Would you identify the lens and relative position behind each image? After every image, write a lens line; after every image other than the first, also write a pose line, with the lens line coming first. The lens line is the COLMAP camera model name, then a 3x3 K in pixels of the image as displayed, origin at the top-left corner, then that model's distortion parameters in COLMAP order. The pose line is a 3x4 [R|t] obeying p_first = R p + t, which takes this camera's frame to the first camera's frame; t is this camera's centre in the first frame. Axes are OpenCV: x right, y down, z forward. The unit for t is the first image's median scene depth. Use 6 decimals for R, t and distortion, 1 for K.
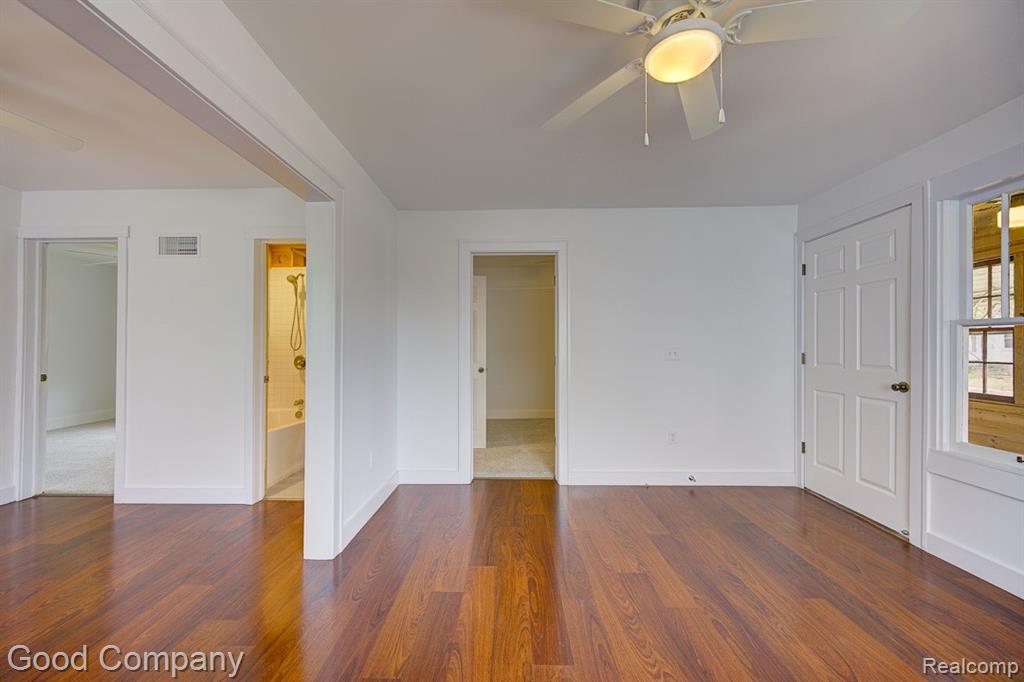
lens RADIAL K [[418.0, 0, 499.8], [0, 418.0, 339.9], [0, 0, 1]] dist [-0.001040, 0.000230]
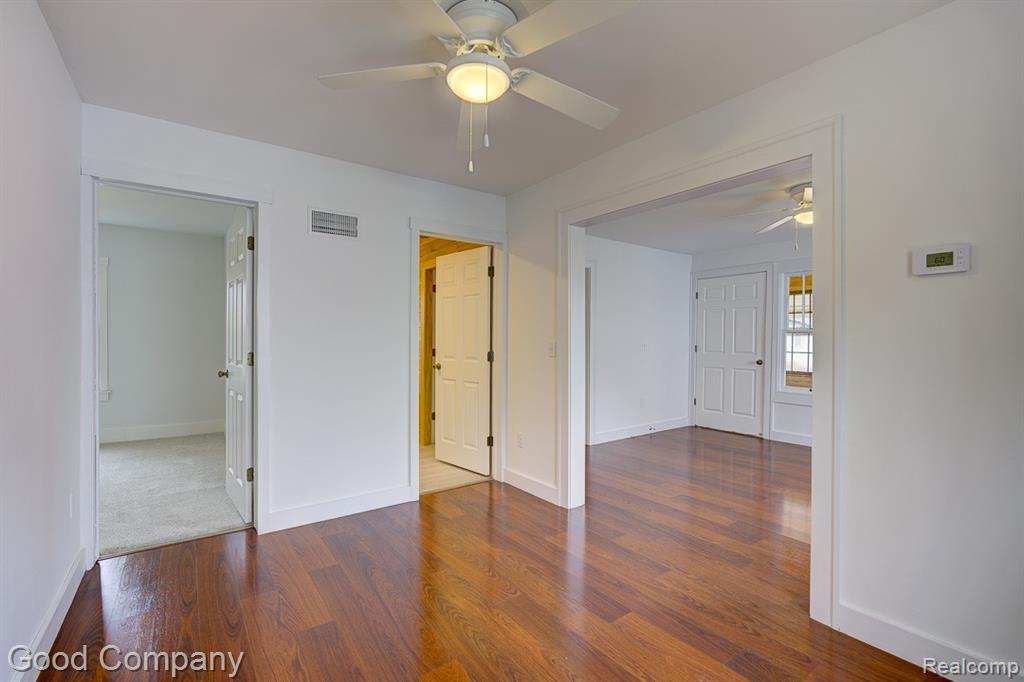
lens RADIAL K [[456.6, 0, 492.1], [0, 456.6, 347.0], [0, 0, 1]] dist [-0.016314, 0.000962]
pose [[0.795915, -0.004480, 0.605392, -1.086571], [-0.013805, 0.999578, 0.025546, 0.001673], [-0.605251, -0.028689, 0.795517, 0.039518]]
